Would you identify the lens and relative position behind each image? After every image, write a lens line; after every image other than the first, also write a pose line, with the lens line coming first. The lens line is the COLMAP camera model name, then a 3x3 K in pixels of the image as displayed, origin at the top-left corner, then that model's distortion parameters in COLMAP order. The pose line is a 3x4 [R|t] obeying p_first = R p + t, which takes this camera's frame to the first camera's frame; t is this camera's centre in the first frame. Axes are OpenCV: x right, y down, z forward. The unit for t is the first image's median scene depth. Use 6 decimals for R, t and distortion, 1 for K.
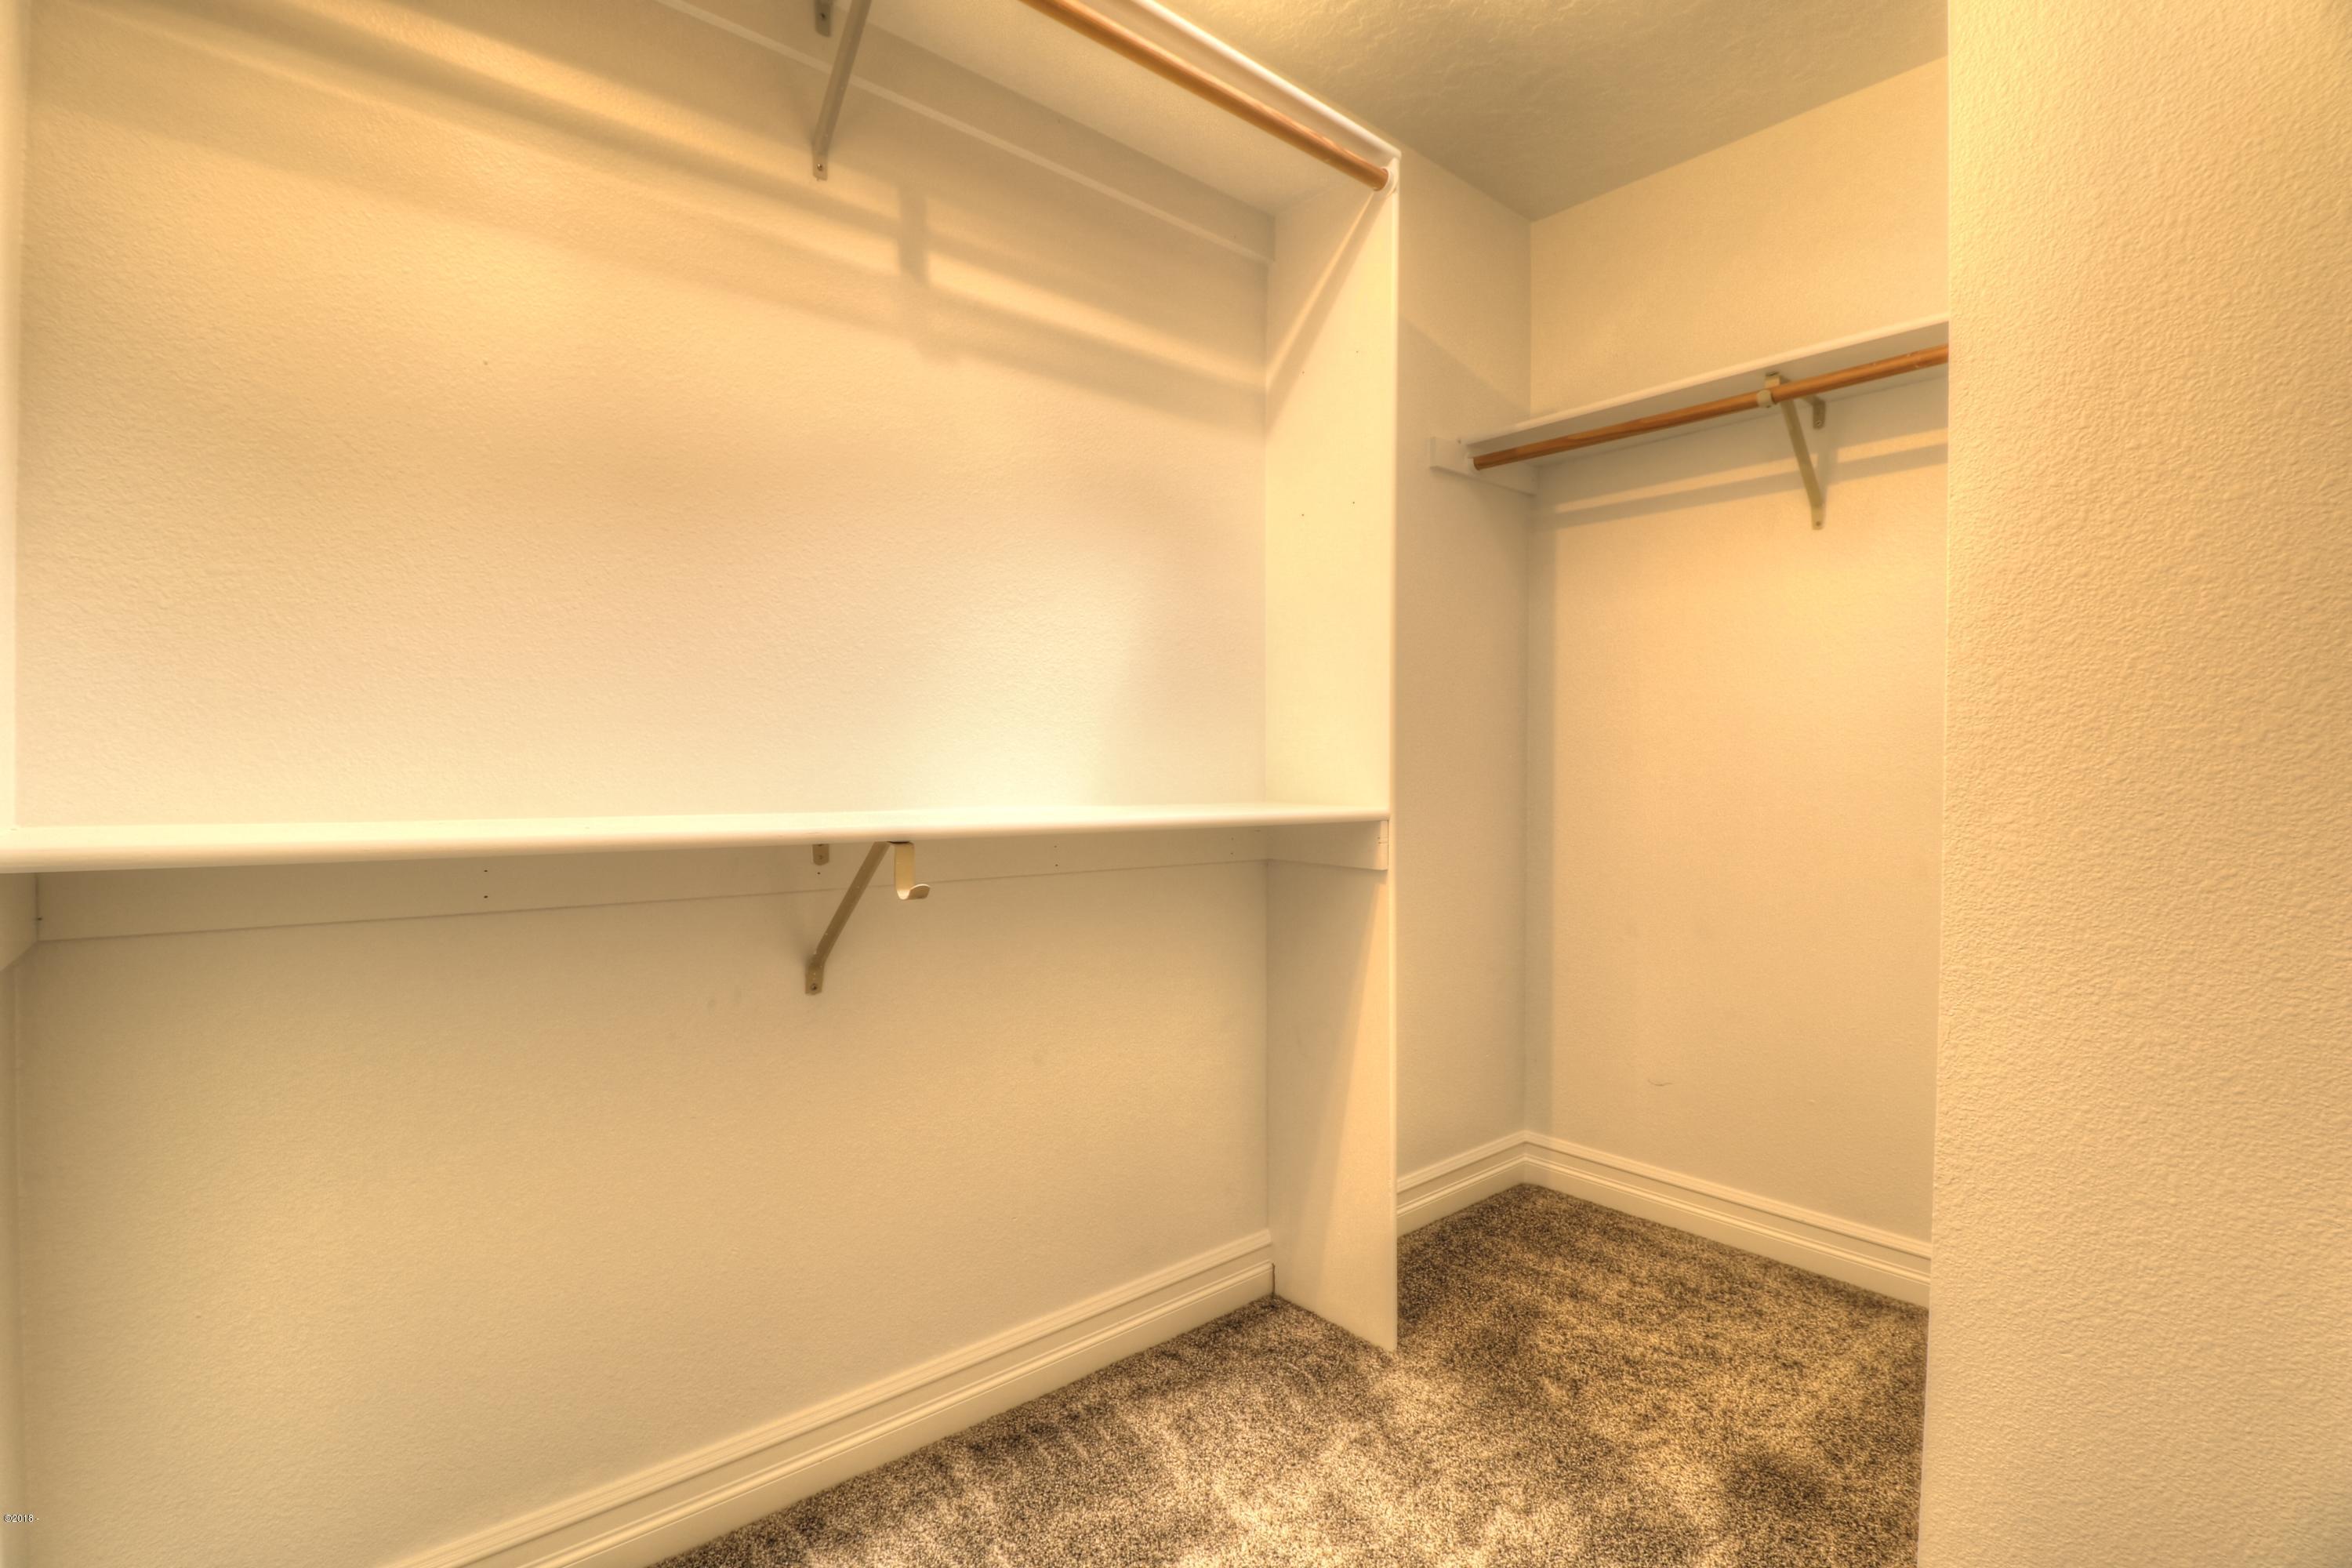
lens RADIAL K [[1083.8, 0, 1171.6], [0, 1083.8, 775.4], [0, 0, 1]] dist [-0.000095, -0.013166]
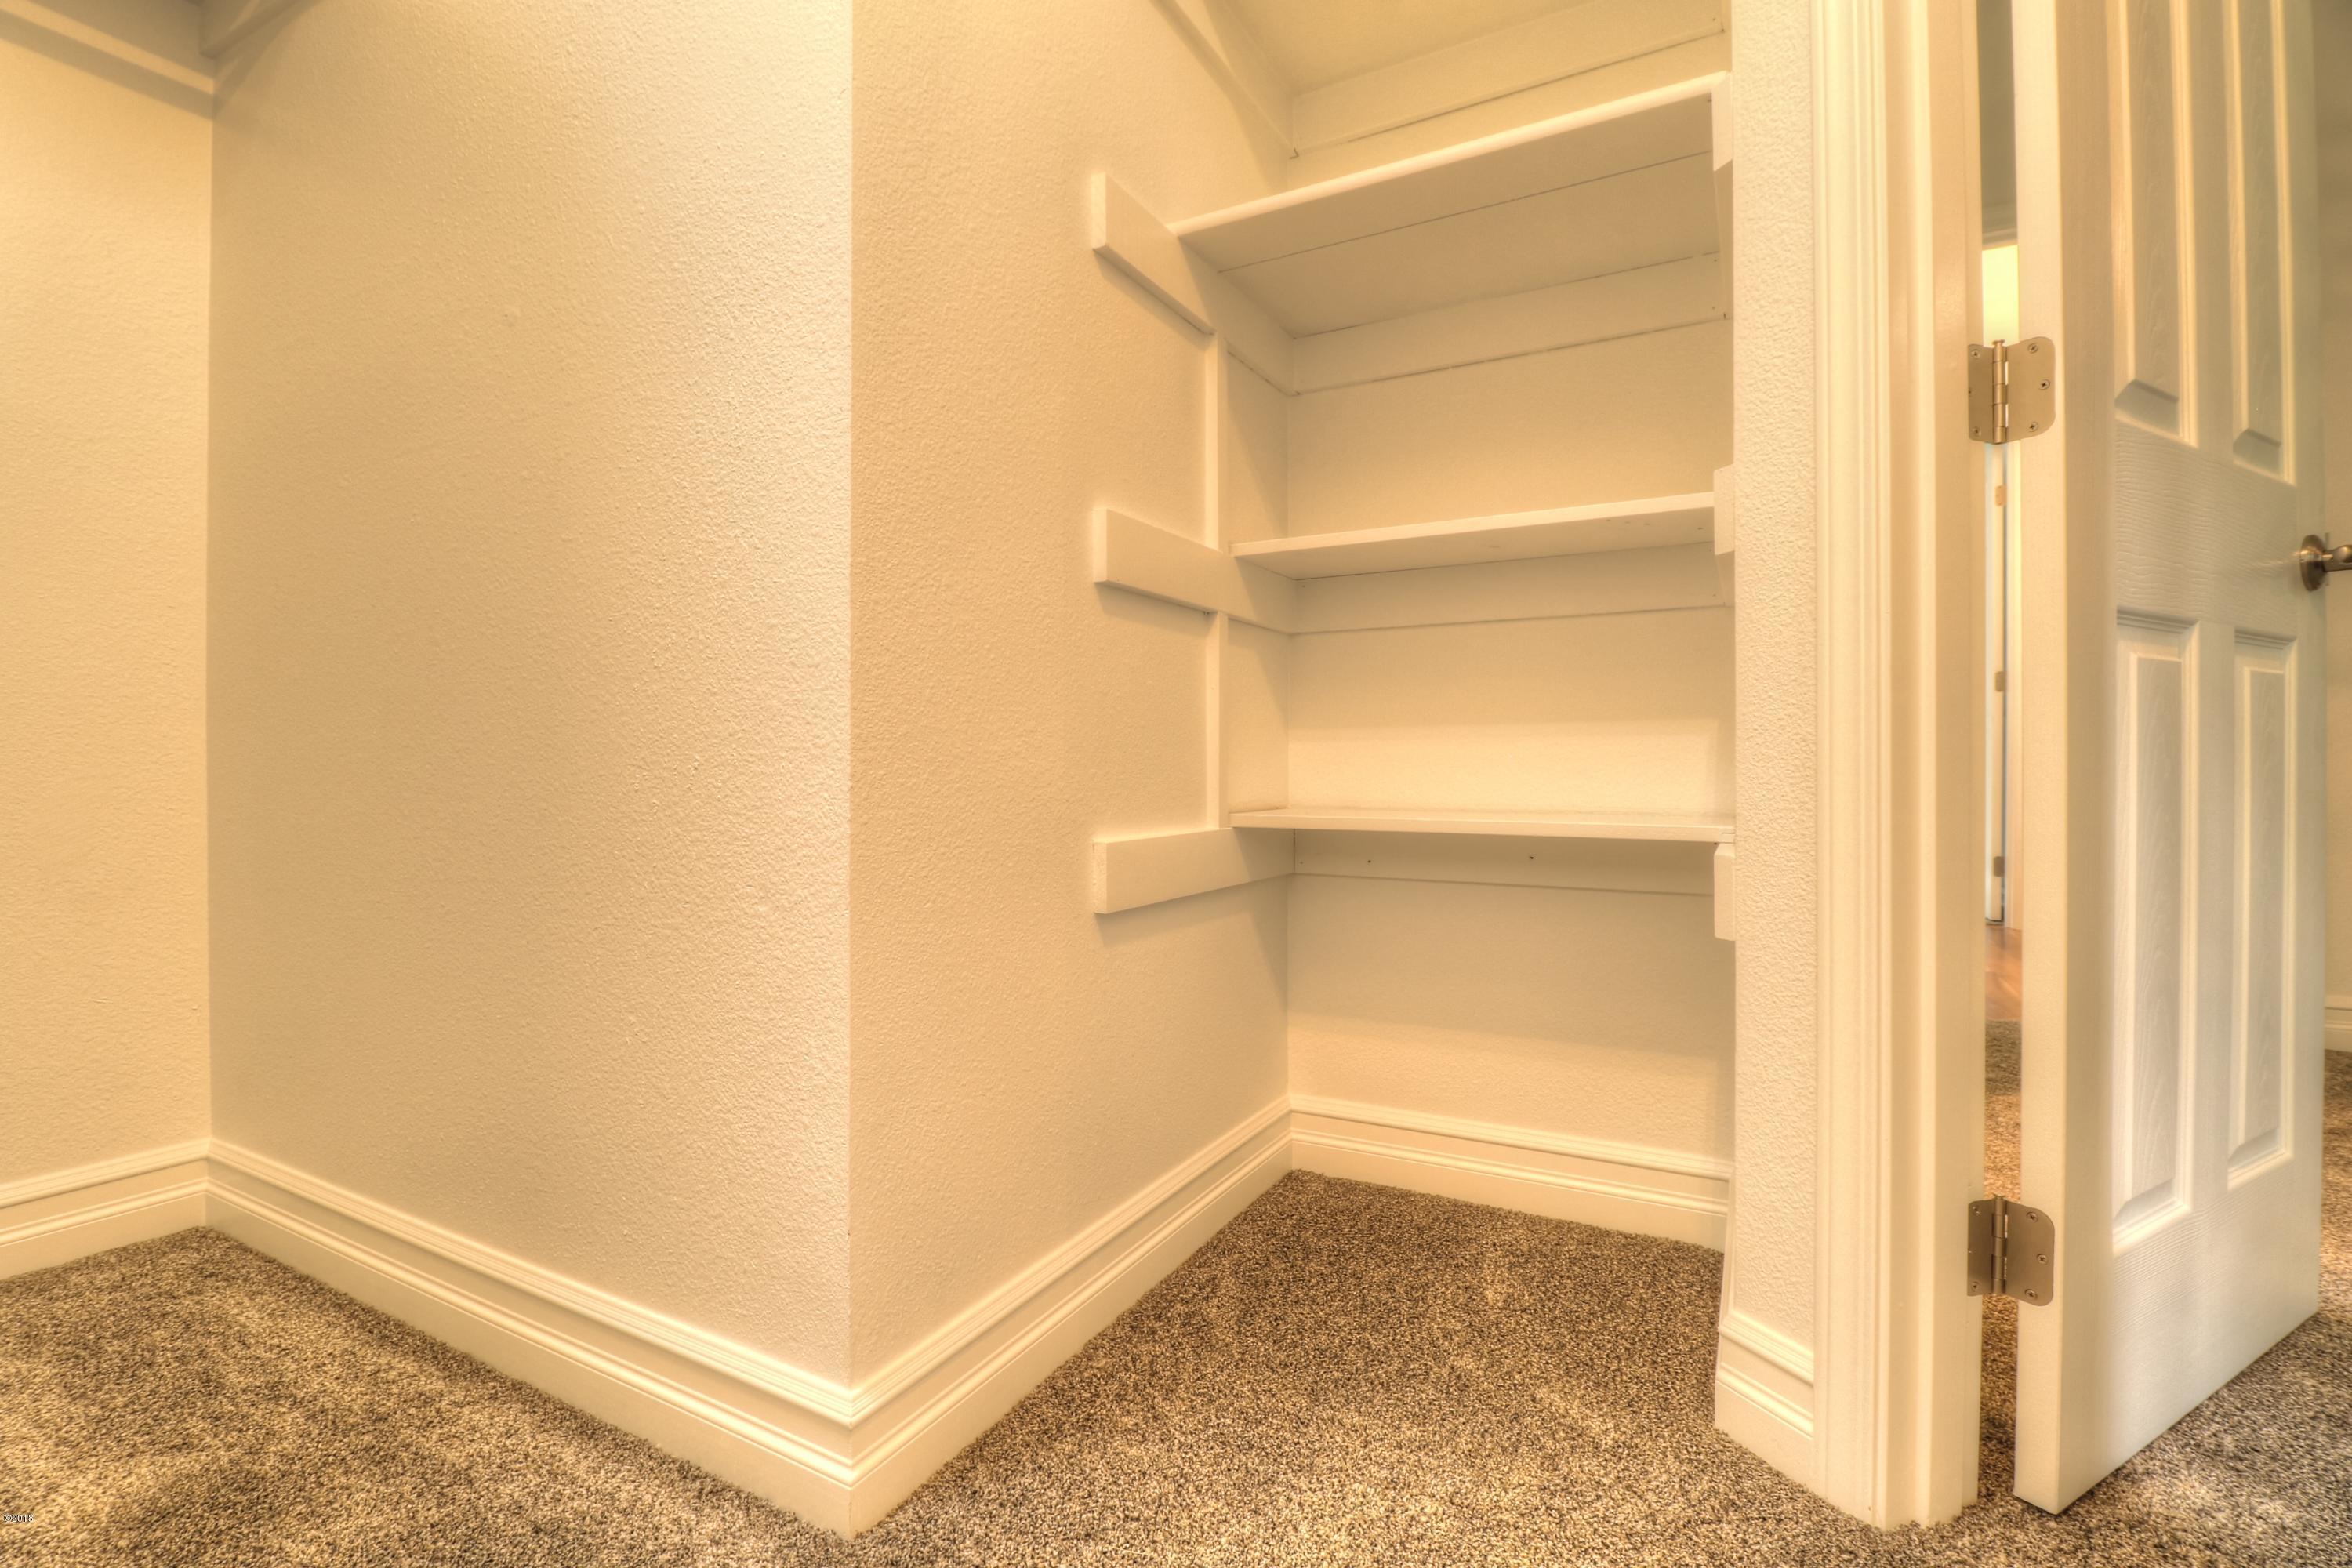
lens RADIAL K [[1083.8, 0, 1171.6], [0, 1083.8, 775.4], [0, 0, 1]] dist [-0.000095, -0.013166]
pose [[-0.344598, -0.010858, 0.938687, -0.321185], [0.005884, 0.999888, 0.013726, 0.379180], [-0.938732, 0.010253, -0.344496, 1.120551]]
